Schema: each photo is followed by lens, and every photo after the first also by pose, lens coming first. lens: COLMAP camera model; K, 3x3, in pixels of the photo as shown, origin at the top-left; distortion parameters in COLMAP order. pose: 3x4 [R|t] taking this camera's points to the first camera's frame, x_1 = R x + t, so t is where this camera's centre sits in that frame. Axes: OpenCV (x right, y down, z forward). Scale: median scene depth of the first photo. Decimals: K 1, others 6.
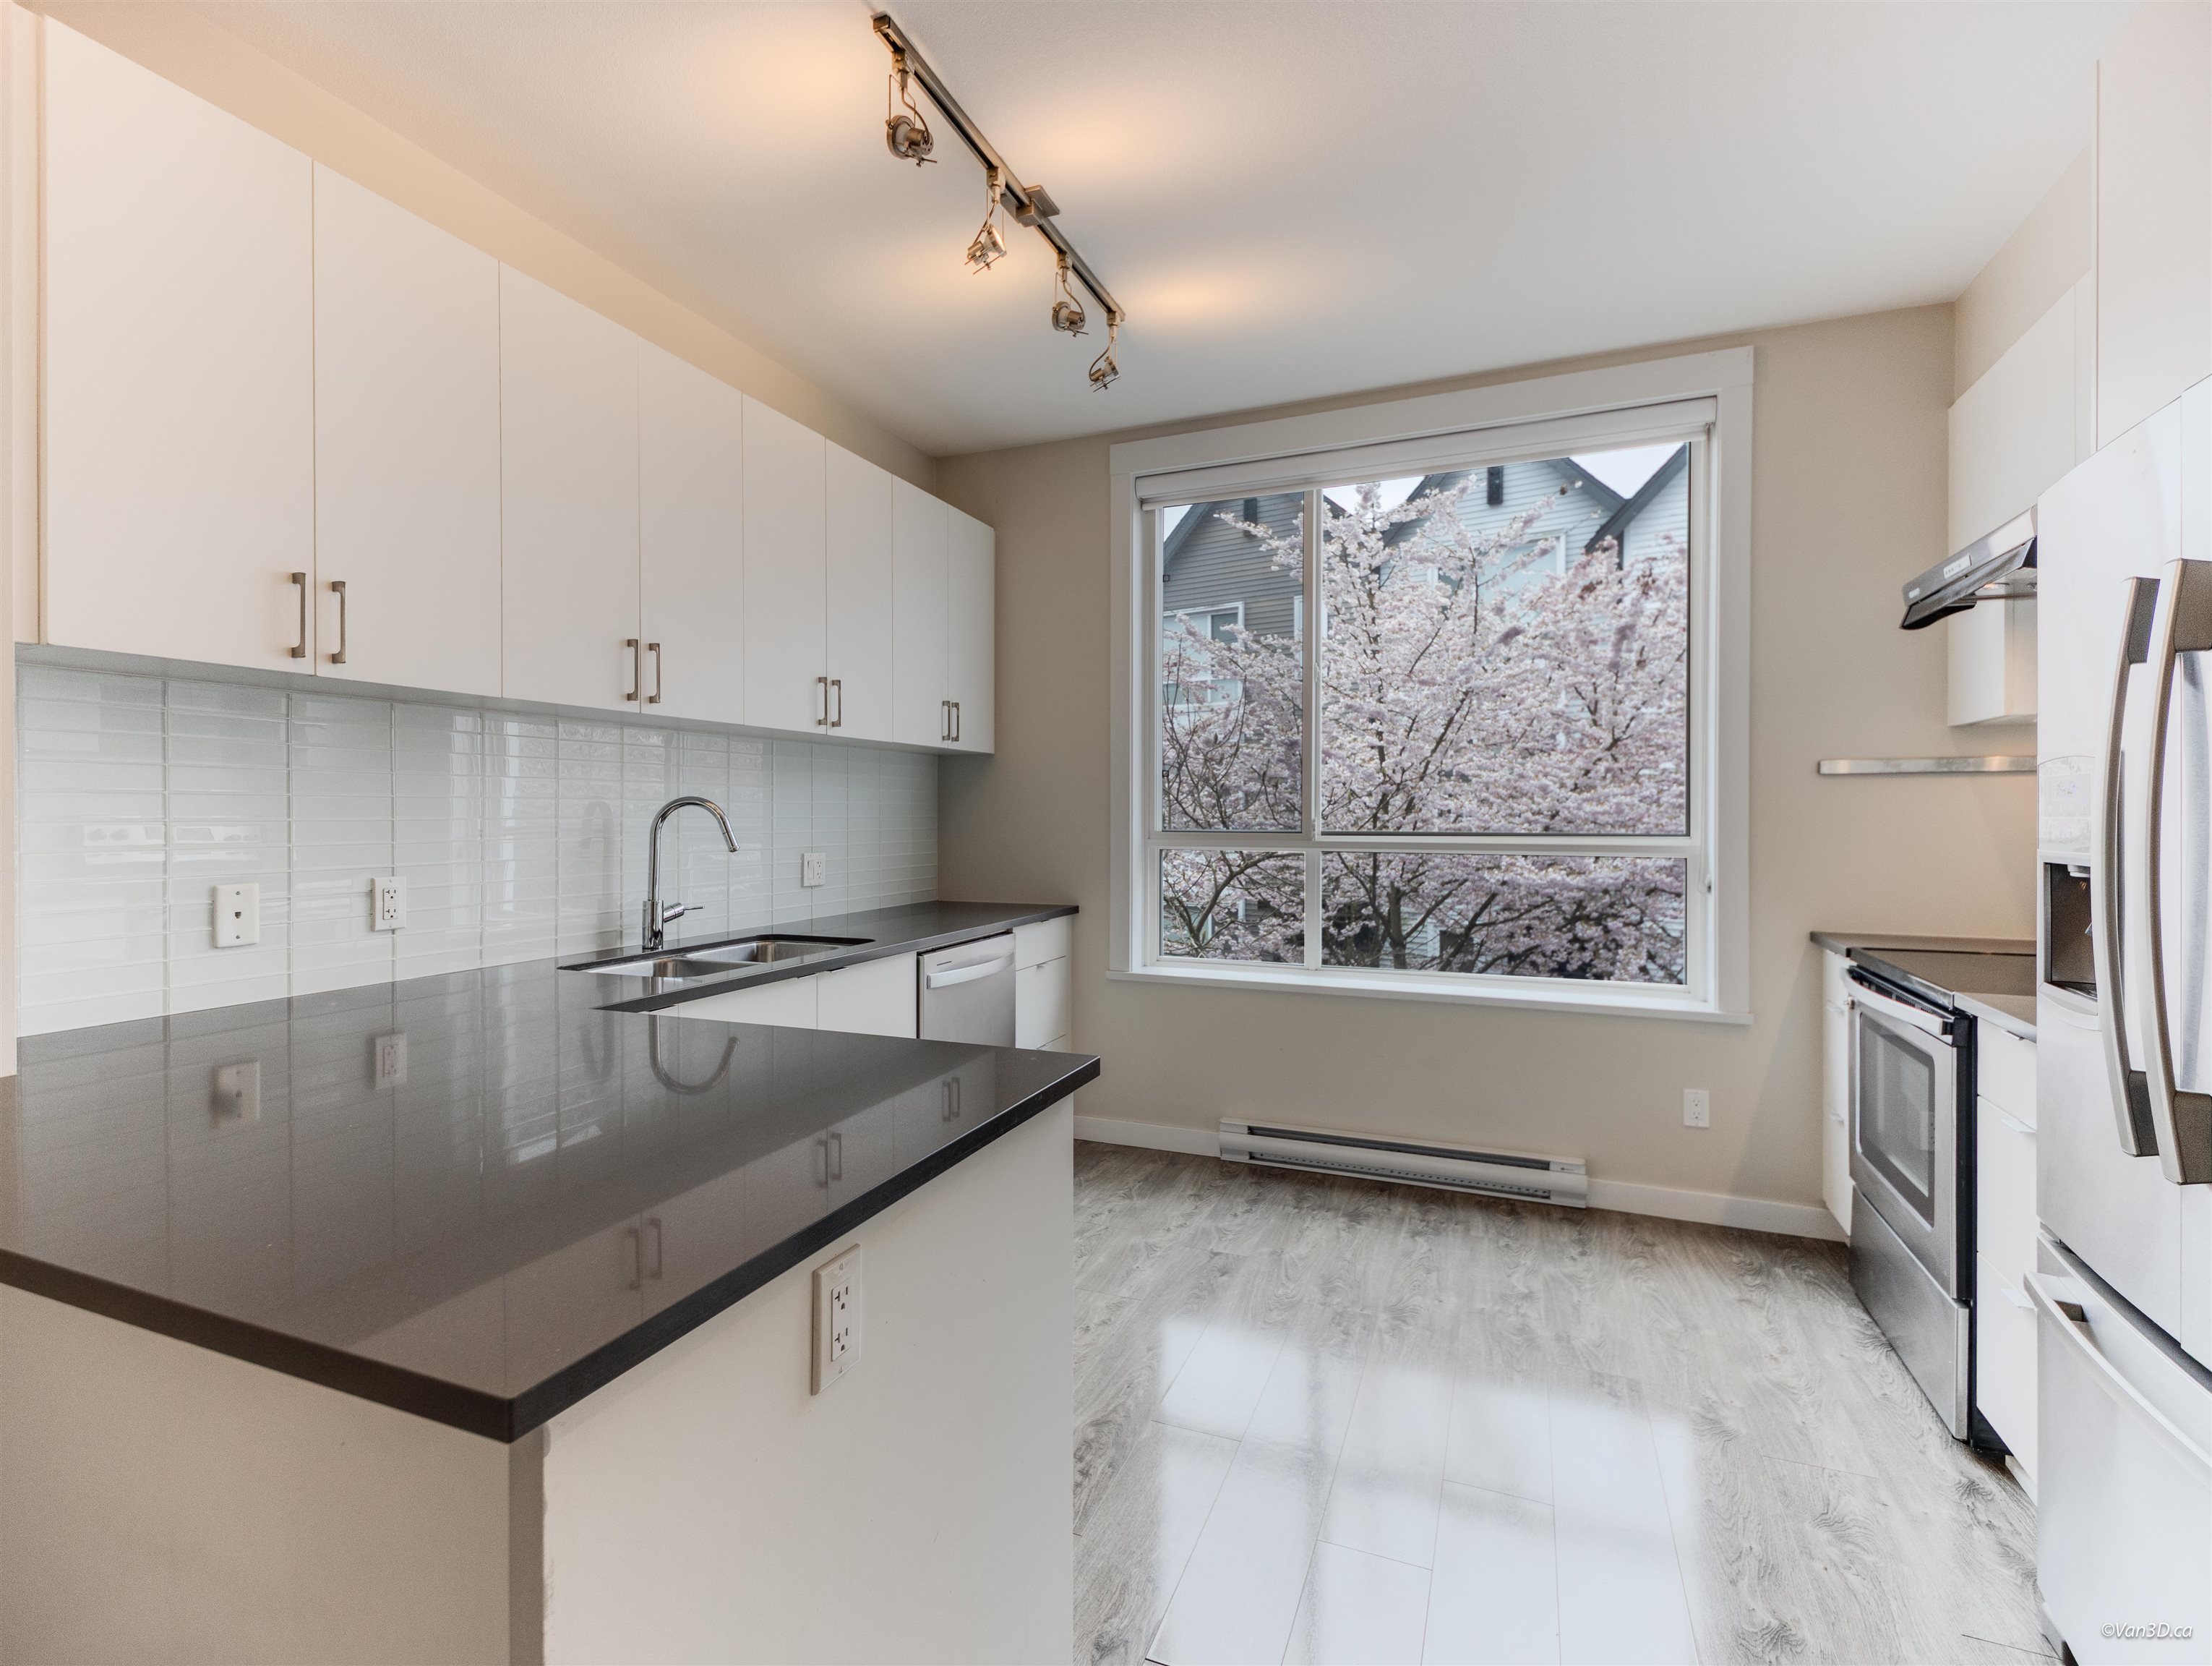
lens RADIAL K [[1025.5, 0, 1106.0], [0, 1025.5, 833.0], [0, 0, 1]] dist [0.117007, 0.000082]
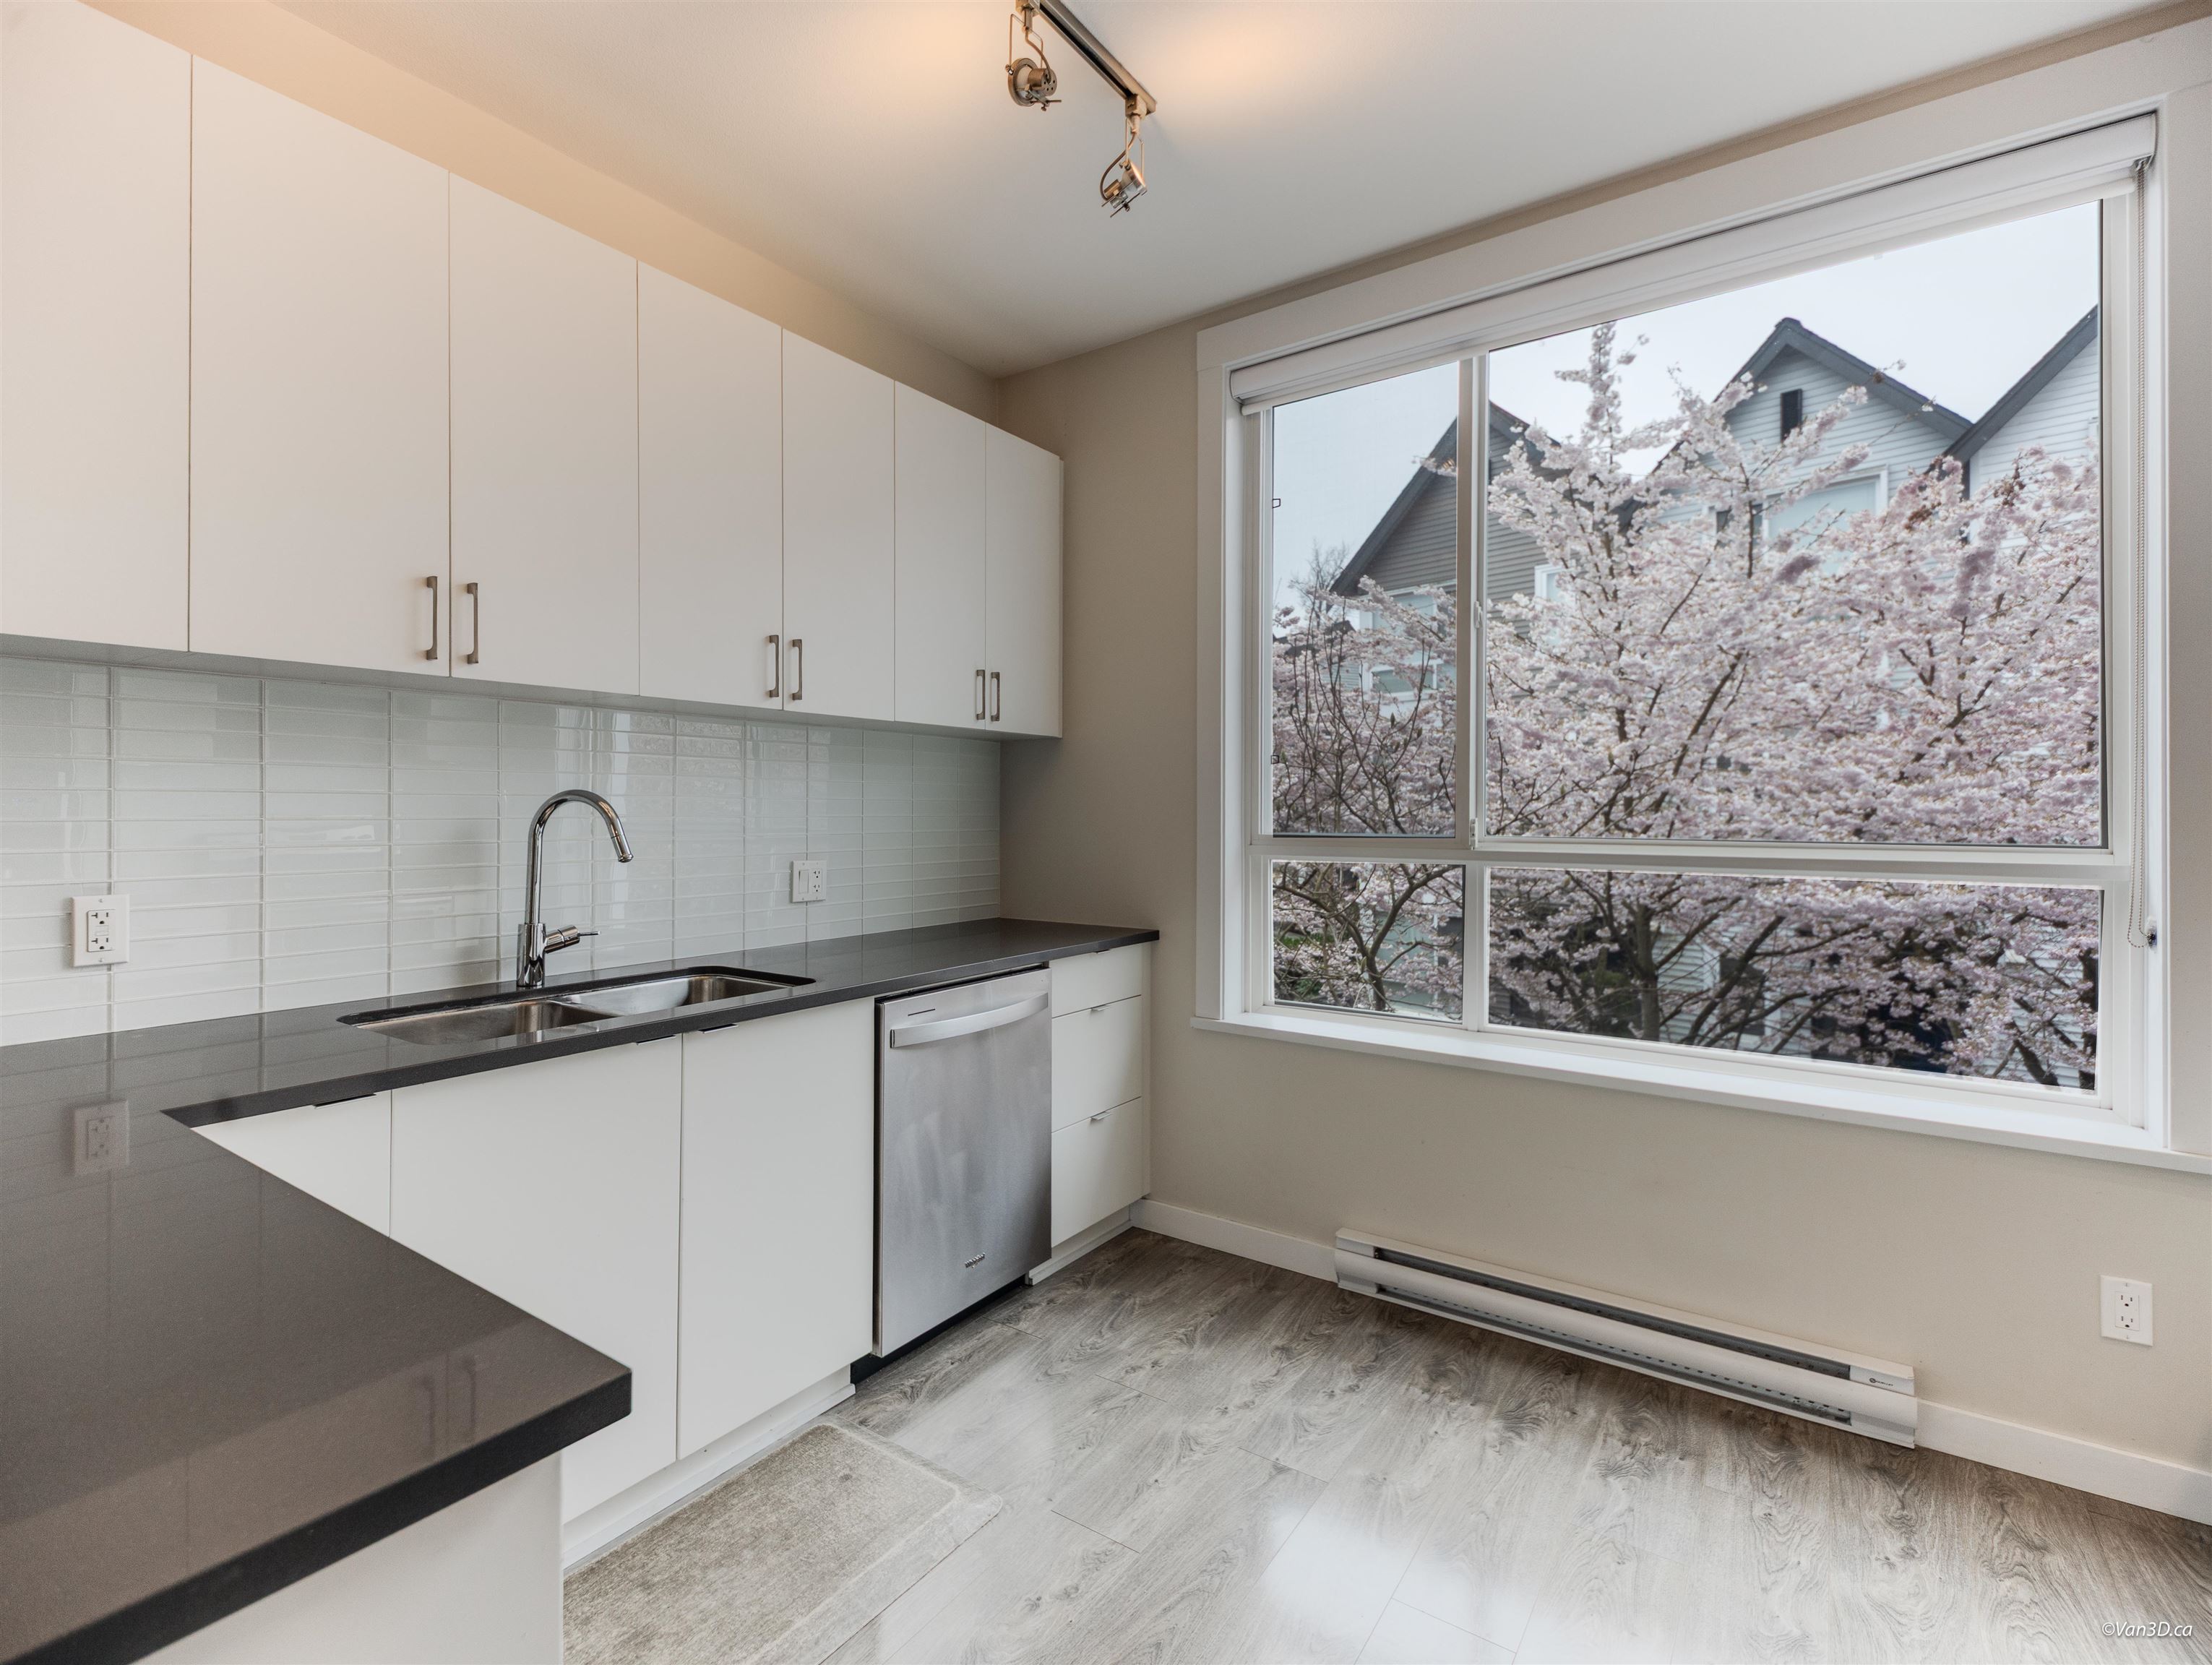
lens RADIAL K [[1041.1, 0, 1100.6], [0, 1041.1, 820.5], [0, 0, 1]] dist [0.068634, -0.019001]
pose [[0.975447, 0.002005, -0.220223, 0.112505], [-0.004331, 0.999940, -0.010081, -0.004335], [0.220190, 0.010787, 0.975397, 0.241586]]
